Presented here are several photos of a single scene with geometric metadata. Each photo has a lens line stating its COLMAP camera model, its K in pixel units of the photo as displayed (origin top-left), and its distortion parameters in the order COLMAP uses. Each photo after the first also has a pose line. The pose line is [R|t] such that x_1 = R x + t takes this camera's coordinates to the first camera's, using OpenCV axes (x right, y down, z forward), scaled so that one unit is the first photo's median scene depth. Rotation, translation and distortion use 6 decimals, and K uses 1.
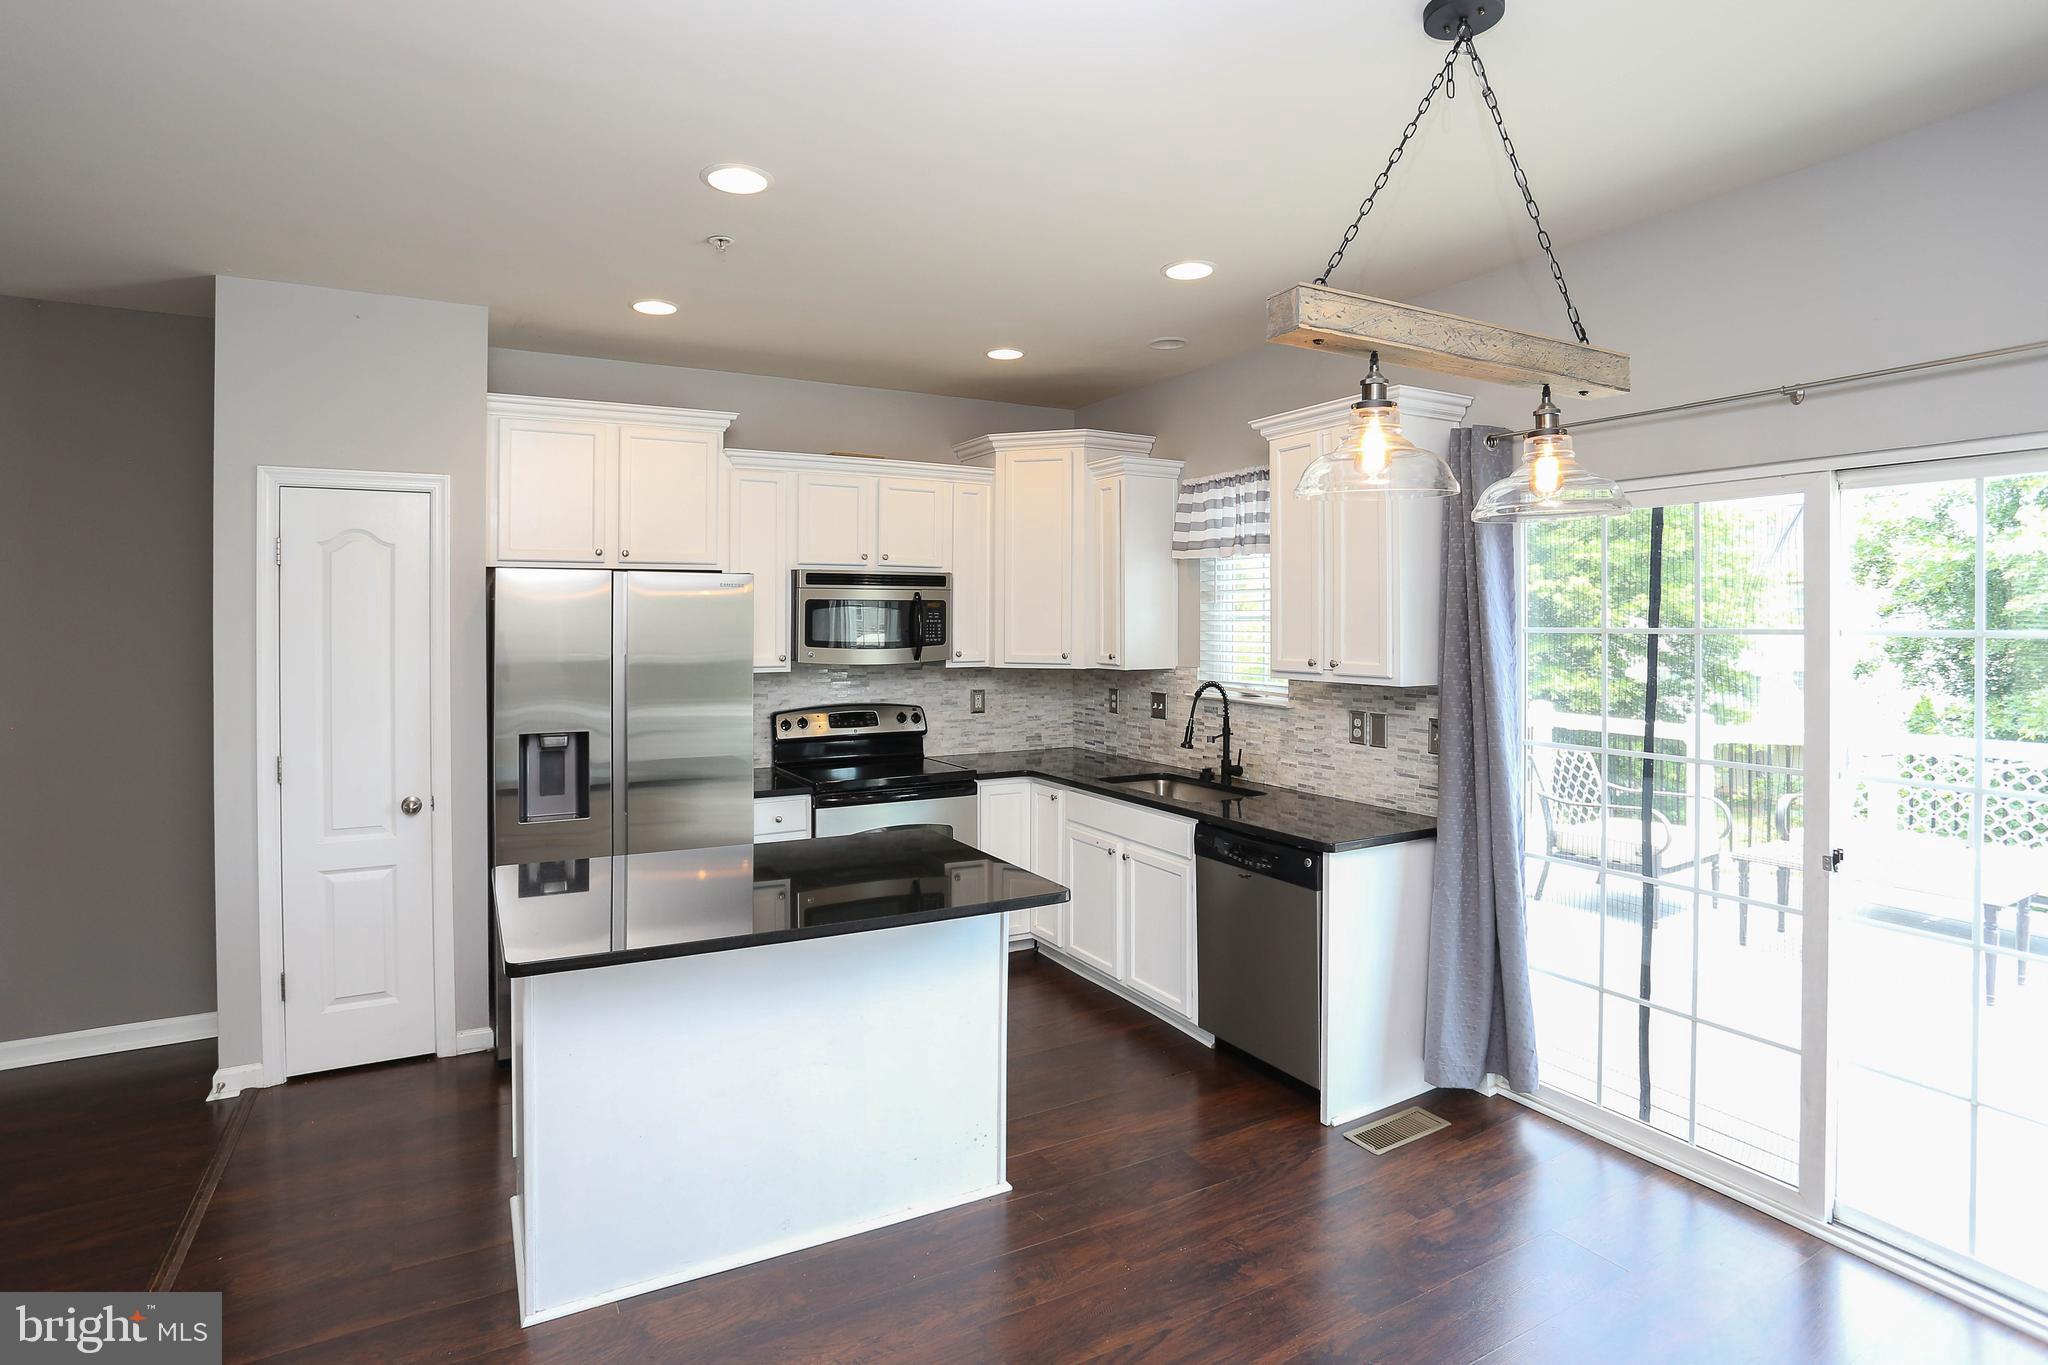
lens RADIAL K [[1016.3, 0, 1015.0], [0, 1016.3, 616.9], [0, 0, 1]] dist [-0.052795, 0.015695]
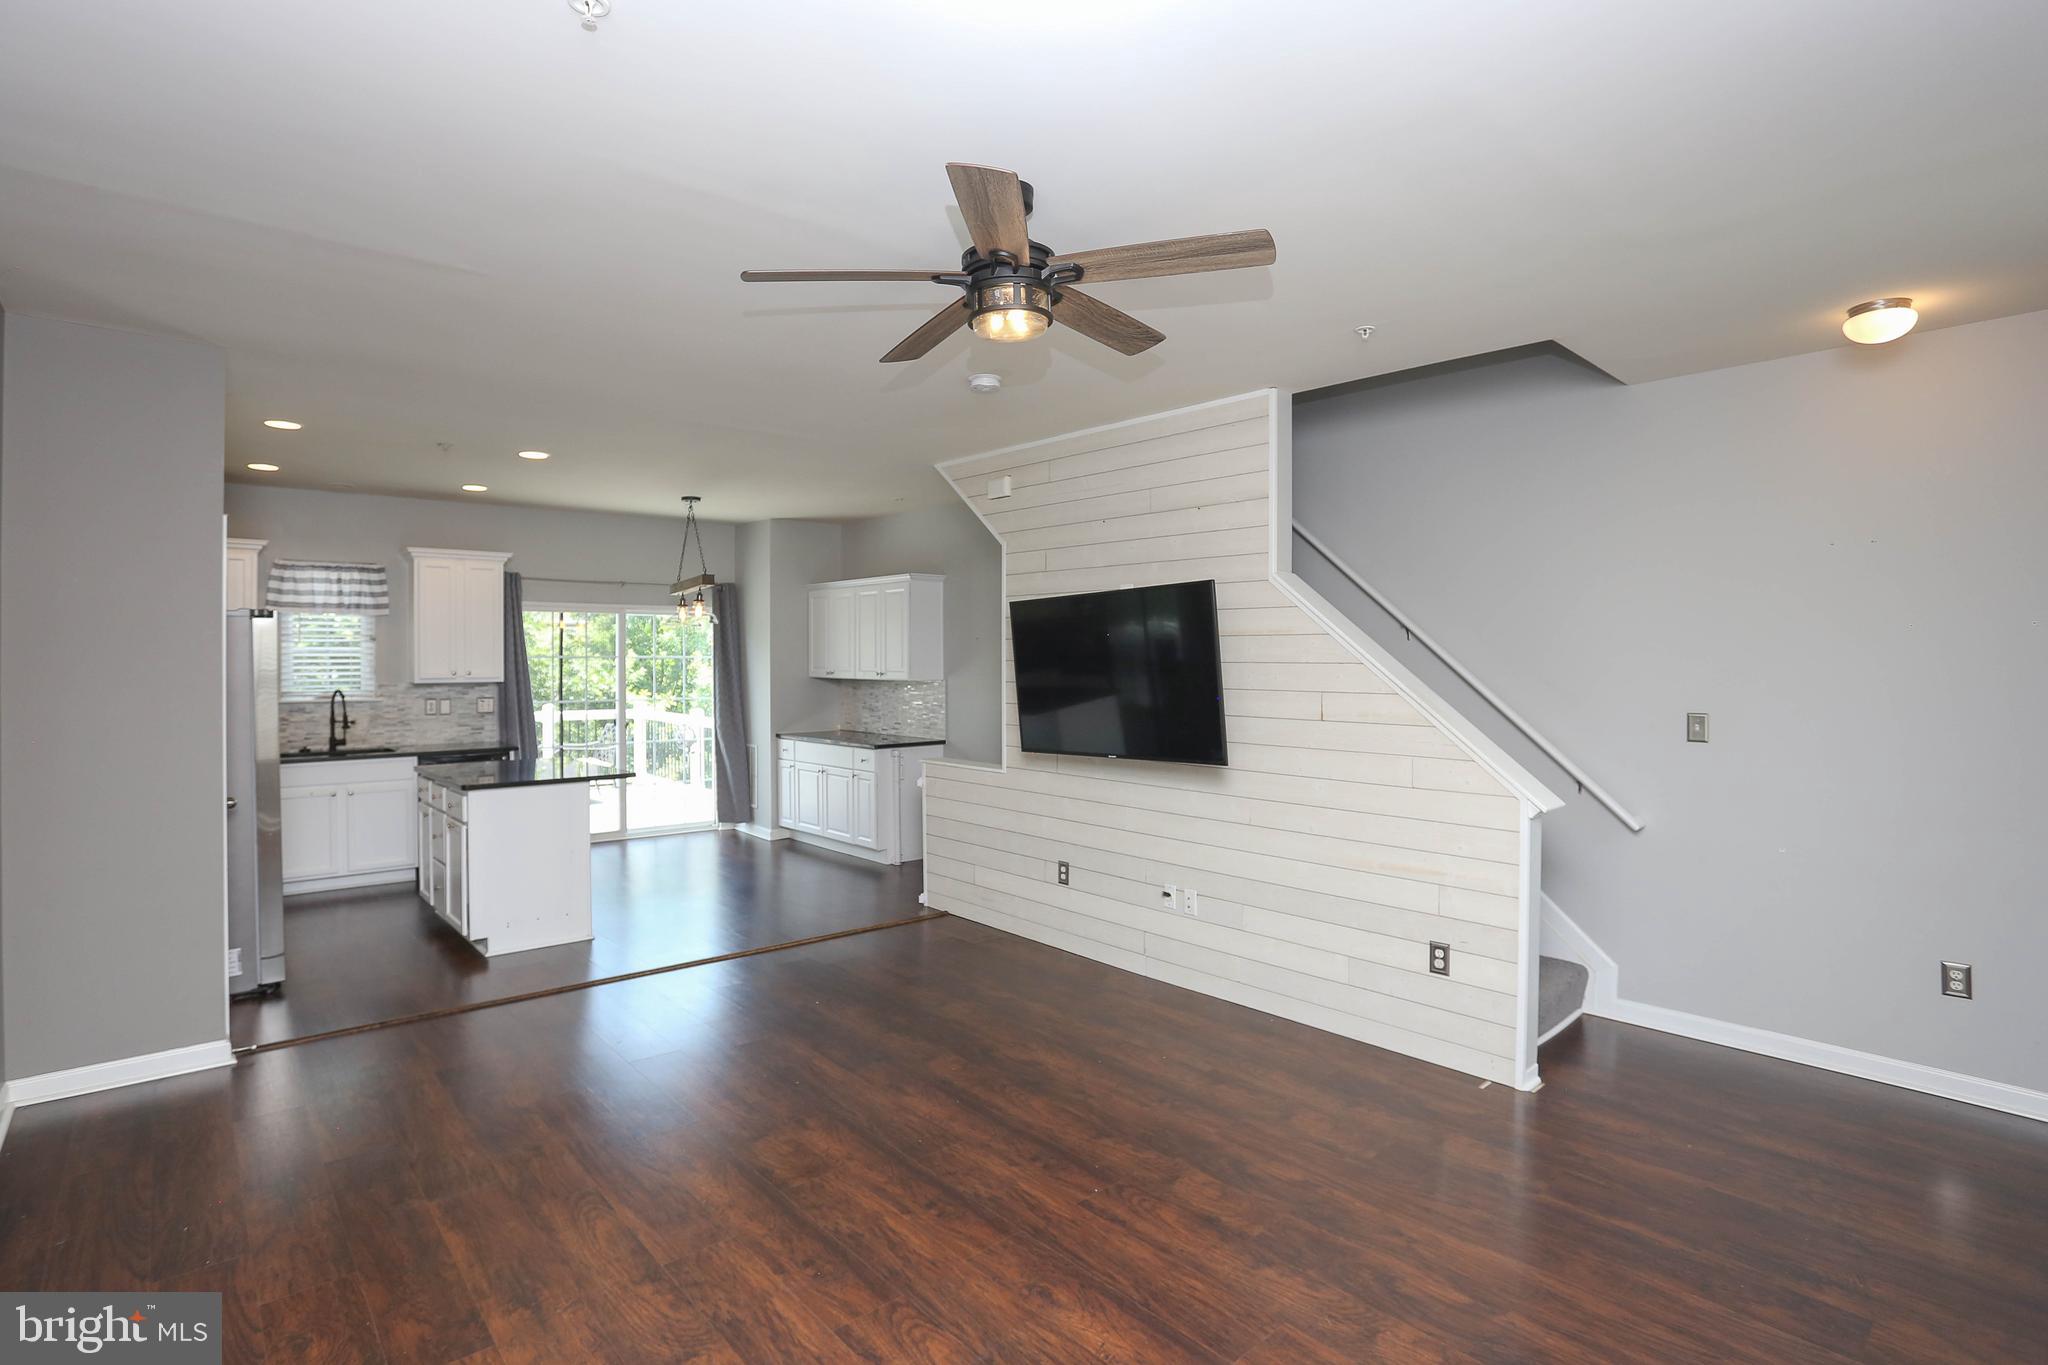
lens RADIAL K [[993.2, 0, 1014.6], [0, 993.2, 648.2], [0, 0, 1]] dist [-0.070694, 0.032375]
pose [[-0.234556, 0.010775, 0.972043, -1.580391], [-0.001934, 0.999931, -0.011551, 0.011449], [-0.972101, -0.004590, -0.234519, 0.284716]]
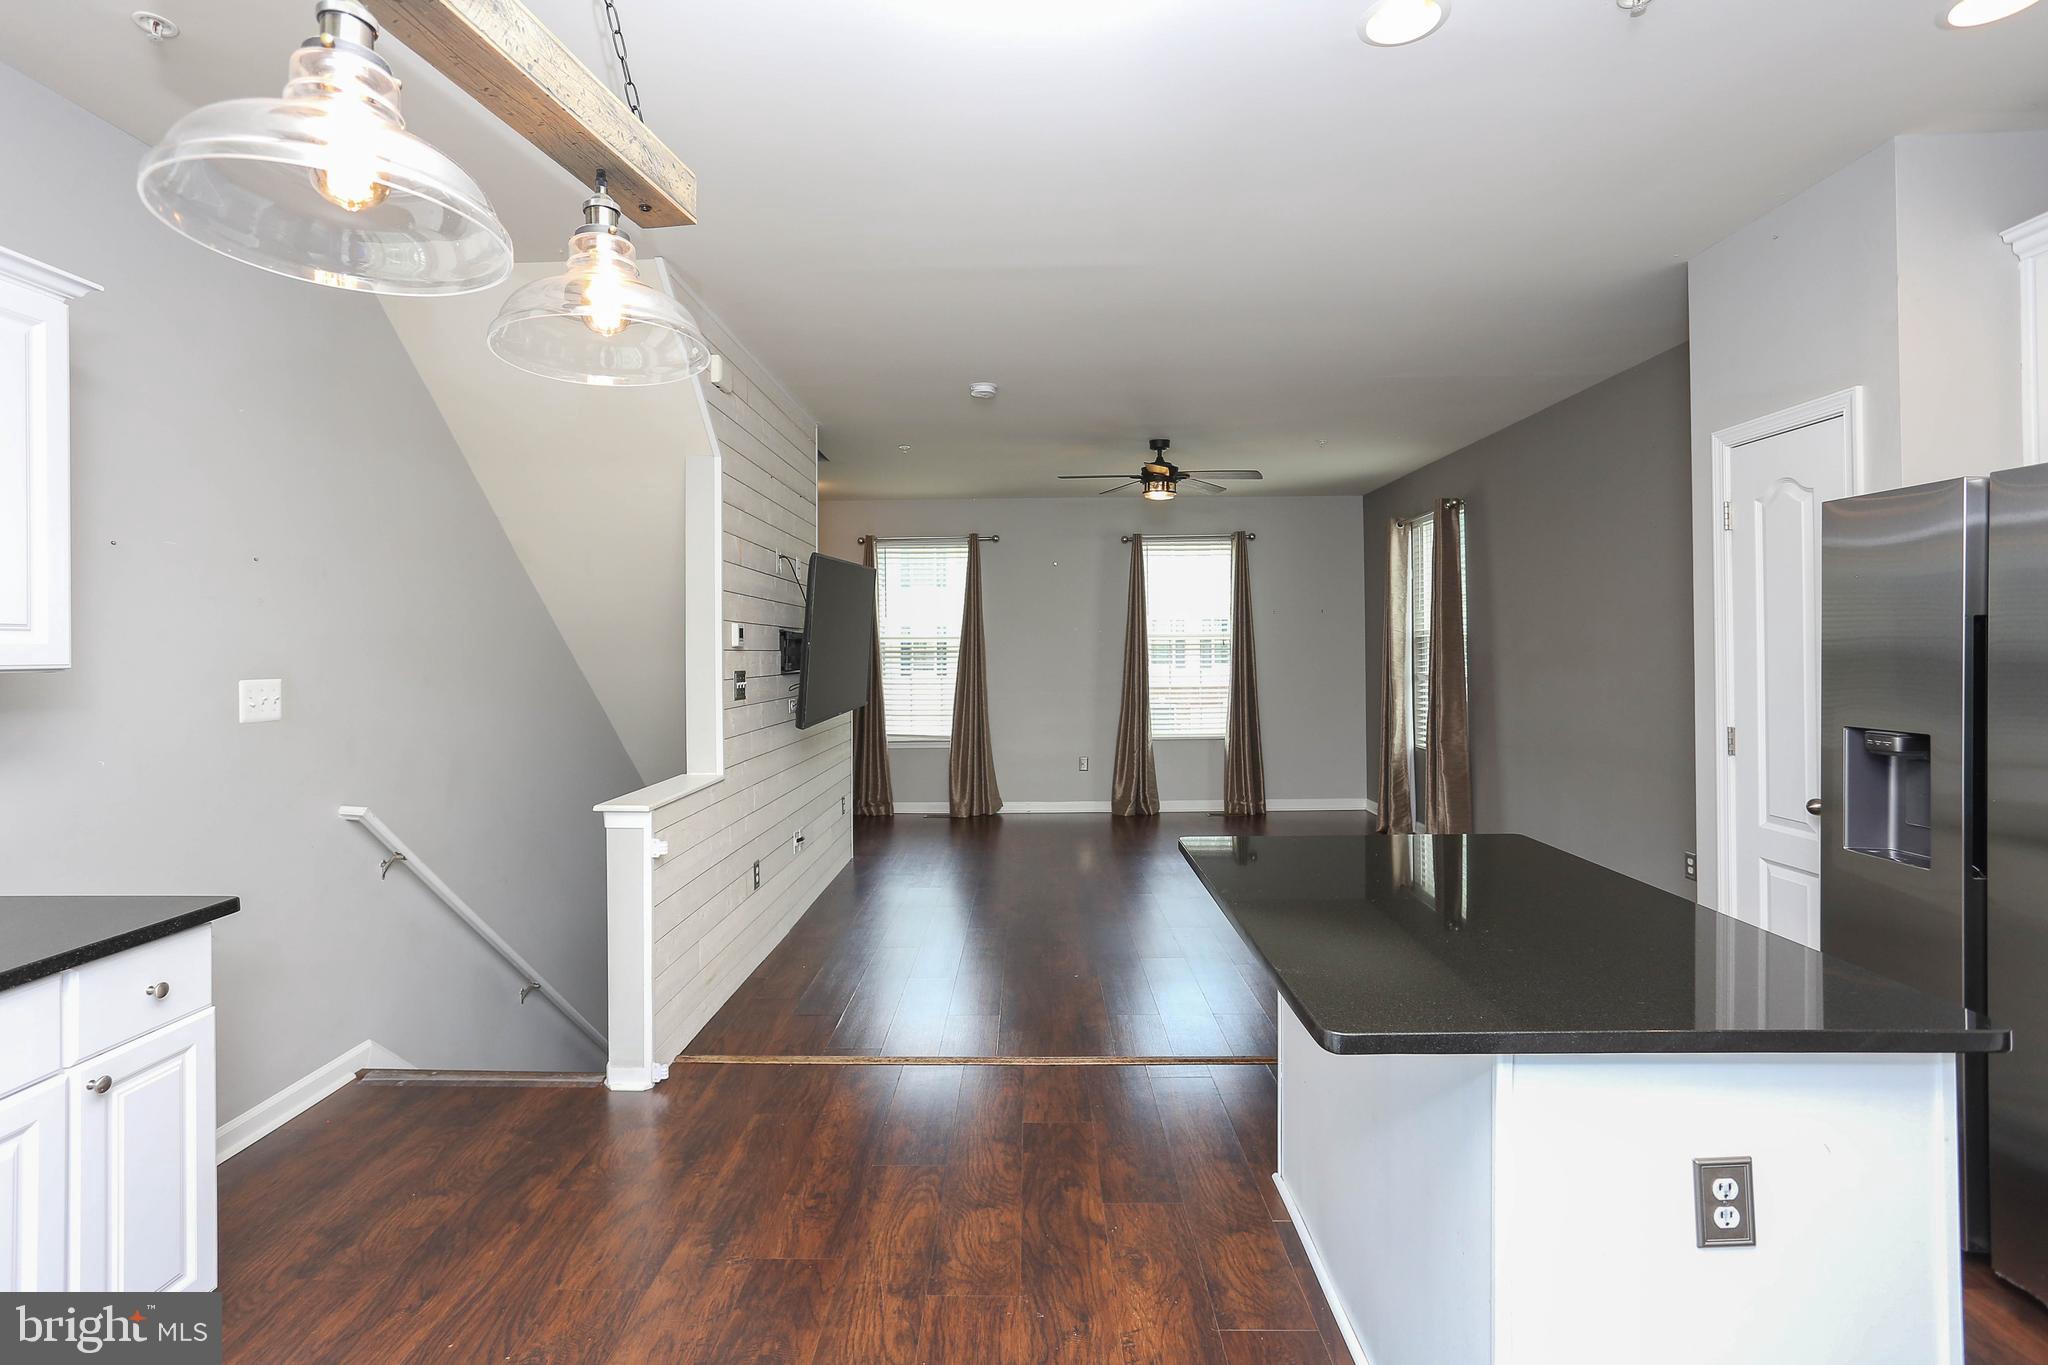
lens RADIAL K [[1001.1, 0, 979.2], [0, 1001.1, 656.5], [0, 0, 1]] dist [-0.014729, 0.036785]
pose [[-0.510626, 0.011709, -0.859723, 0.381410], [0.014446, 0.999883, 0.005038, 0.045562], [0.859682, -0.009847, -0.510735, 0.673409]]
